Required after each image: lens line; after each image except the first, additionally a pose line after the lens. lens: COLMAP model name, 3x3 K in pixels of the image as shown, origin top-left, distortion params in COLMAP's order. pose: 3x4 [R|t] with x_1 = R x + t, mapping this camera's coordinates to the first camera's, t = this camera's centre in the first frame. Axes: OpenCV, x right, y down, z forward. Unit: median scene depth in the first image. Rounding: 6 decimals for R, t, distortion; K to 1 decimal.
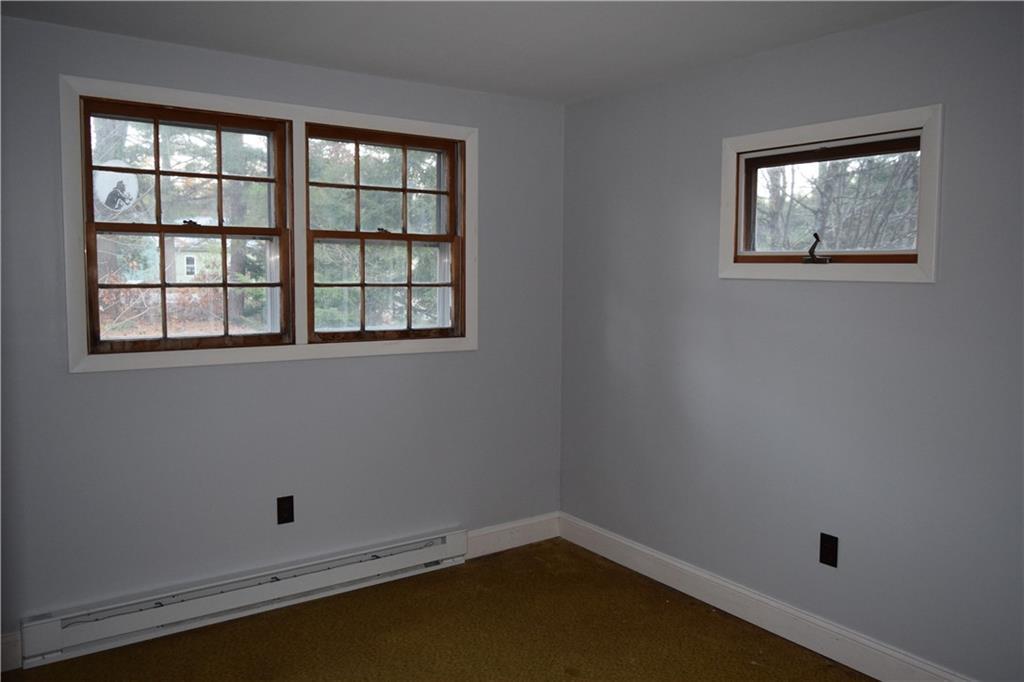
lens RADIAL K [[784.4, 0, 522.7], [0, 784.4, 329.8], [0, 0, 1]] dist [-0.004330, -0.001677]
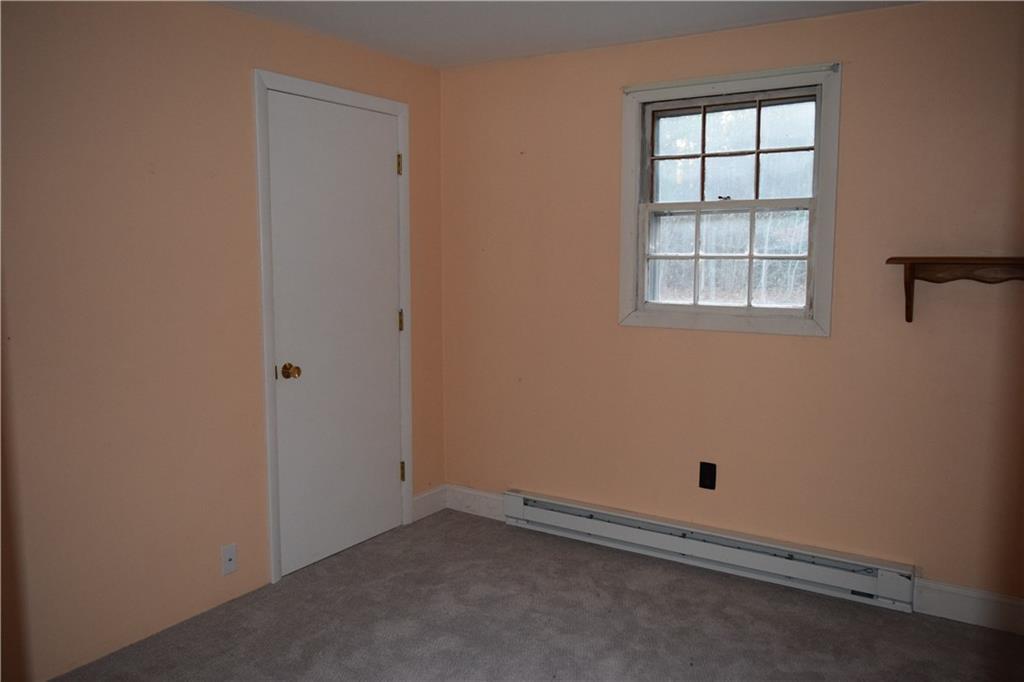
lens RADIAL K [[784.4, 0, 522.7], [0, 784.4, 329.8], [0, 0, 1]] dist [-0.004330, -0.001677]
pose [[0.373441, 0.092586, -0.923022, 0.389324], [-0.060698, 0.995313, 0.075280, -0.017159], [0.925666, 0.027913, 0.377310, 0.275232]]
